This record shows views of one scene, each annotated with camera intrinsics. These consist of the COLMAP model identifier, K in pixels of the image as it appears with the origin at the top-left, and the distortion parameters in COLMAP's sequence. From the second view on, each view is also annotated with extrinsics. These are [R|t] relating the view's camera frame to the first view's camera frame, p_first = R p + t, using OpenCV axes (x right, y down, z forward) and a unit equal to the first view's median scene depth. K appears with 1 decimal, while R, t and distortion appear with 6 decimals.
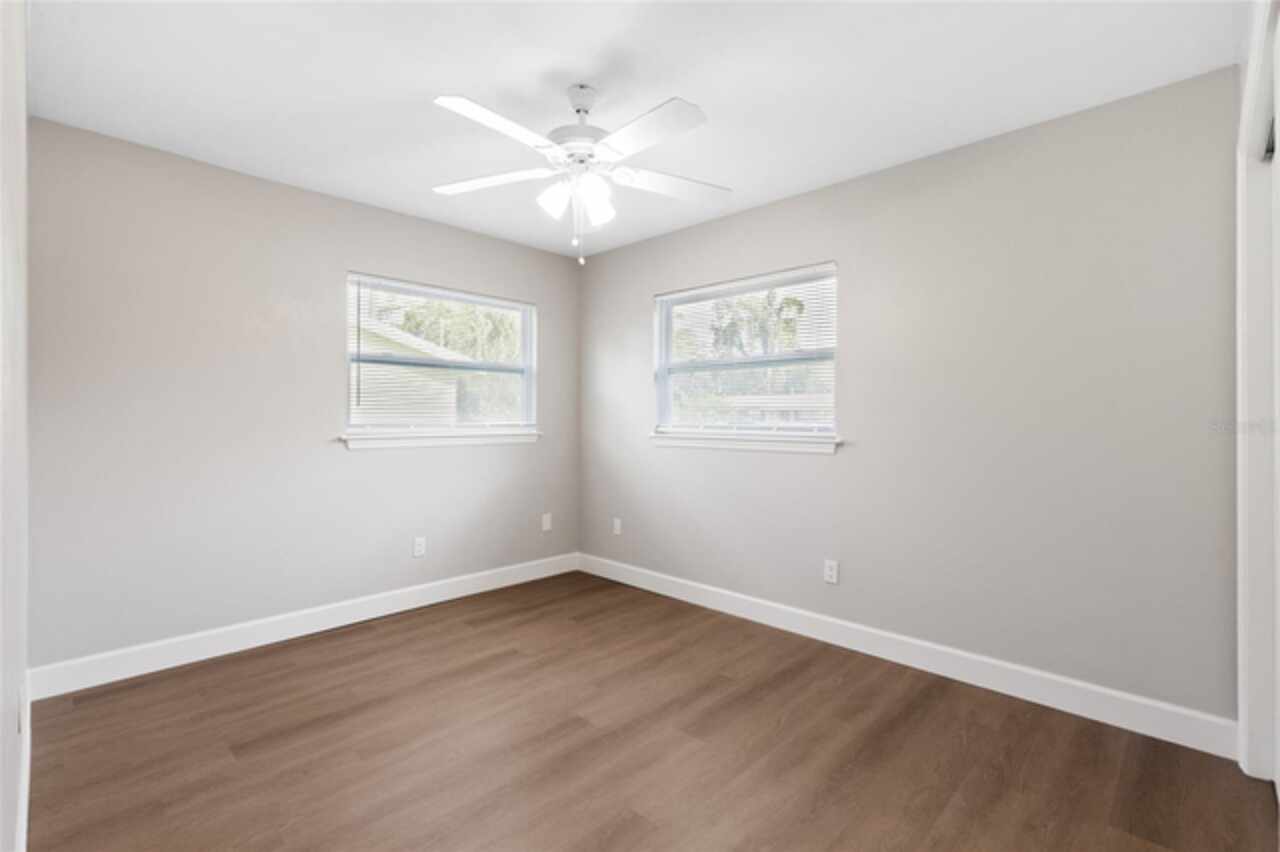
lens RADIAL K [[579.6, 0, 640.5], [0, 579.6, 420.8], [0, 0, 1]] dist [-0.006735, -0.000167]
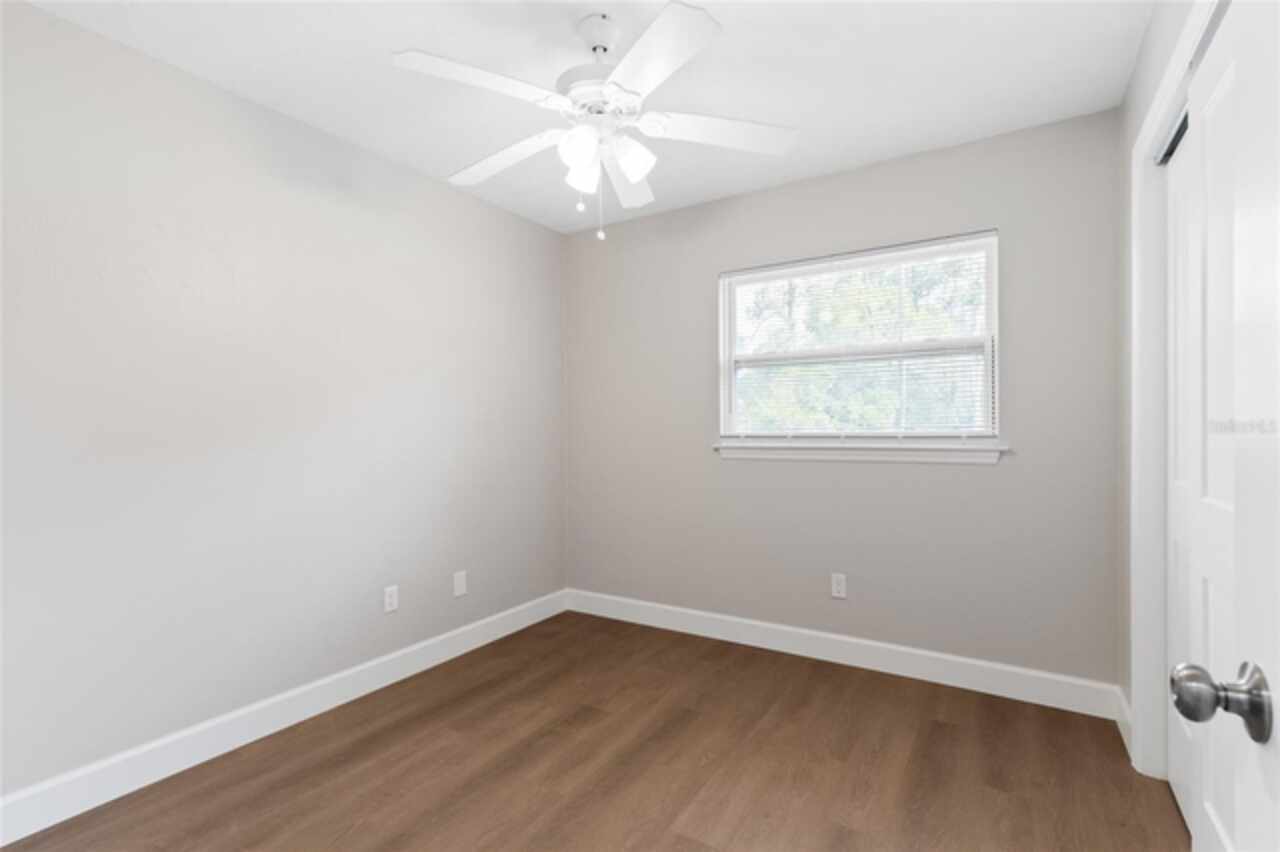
lens RADIAL K [[579.6, 0, 647.4], [0, 579.6, 418.3], [0, 0, 1]] dist [-0.006735, -0.000167]
pose [[0.979082, -0.013564, 0.203016, -0.207338], [0.016057, 0.999815, -0.010635, -0.004607], [-0.202834, 0.013672, 0.979118, 0.194687]]
